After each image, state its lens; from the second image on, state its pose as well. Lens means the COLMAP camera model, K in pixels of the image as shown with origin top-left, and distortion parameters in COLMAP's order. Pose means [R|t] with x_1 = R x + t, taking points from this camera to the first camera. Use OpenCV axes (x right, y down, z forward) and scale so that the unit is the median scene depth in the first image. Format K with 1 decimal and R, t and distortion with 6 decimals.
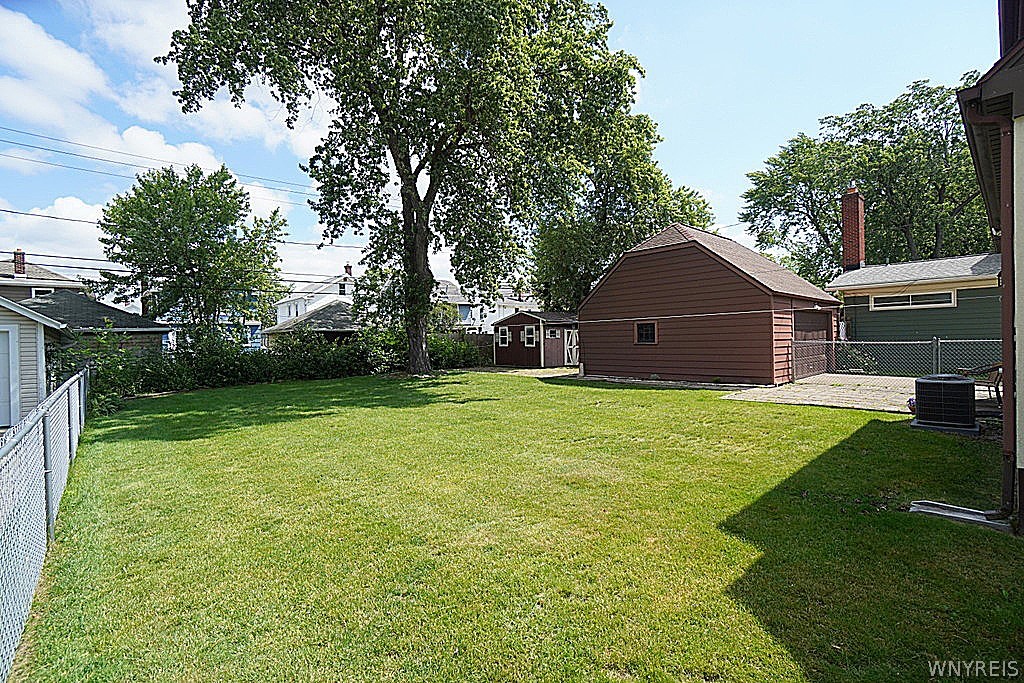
lens RADIAL K [[451.1, 0, 512.0], [0, 451.1, 341.5], [0, 0, 1]] dist [-0.000964, -0.000106]
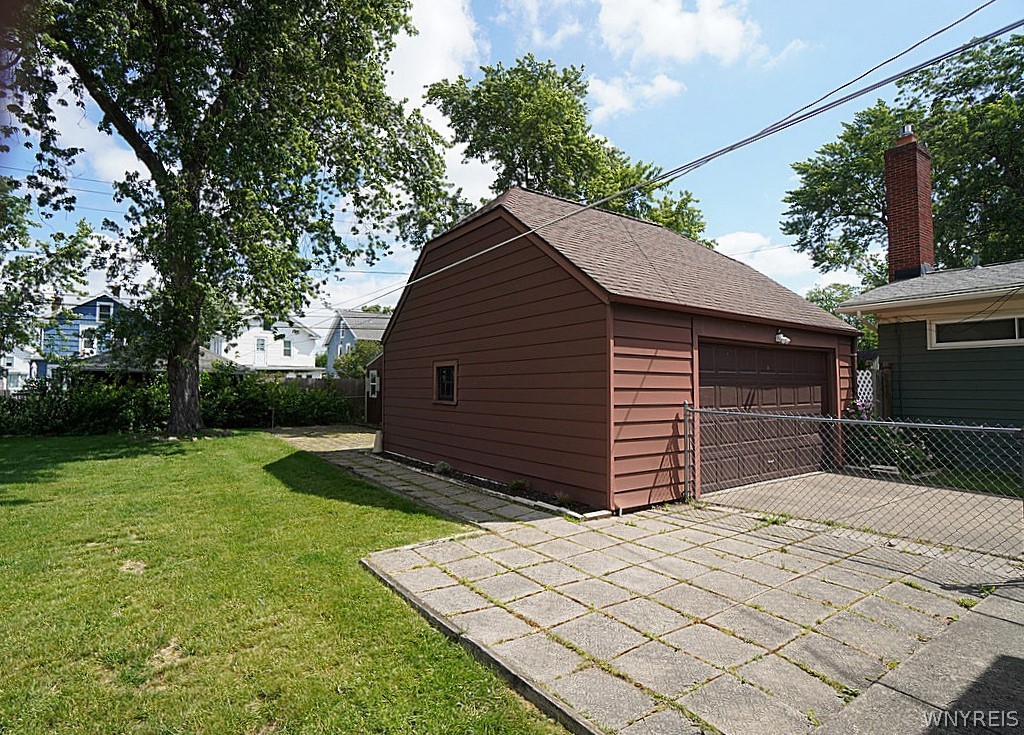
lens RADIAL K [[501.8, 0, 462.2], [0, 501.8, 366.6], [0, 0, 1]] dist [-0.042949, 0.024472]
pose [[0.984269, 0.016396, -0.175915, 0.267572], [-0.024161, 0.998822, -0.042088, -0.009035], [0.175018, 0.045676, 0.983505, 0.256264]]
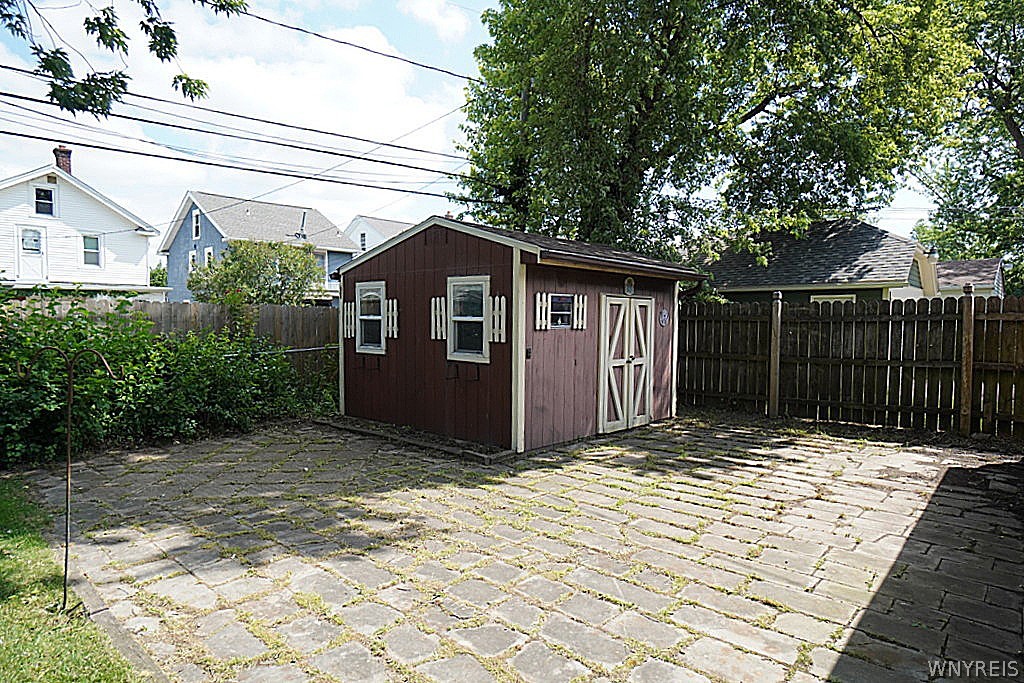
lens RADIAL K [[573.7, 0, 512.0], [0, 573.7, 341.5], [0, 0, 1]] dist [-0.001637, -0.000204]
pose [[0.992333, 0.016735, 0.122455, 0.024191], [-0.020827, 0.999264, 0.032213, -0.010067], [-0.121826, -0.034516, 0.991951, 0.672634]]
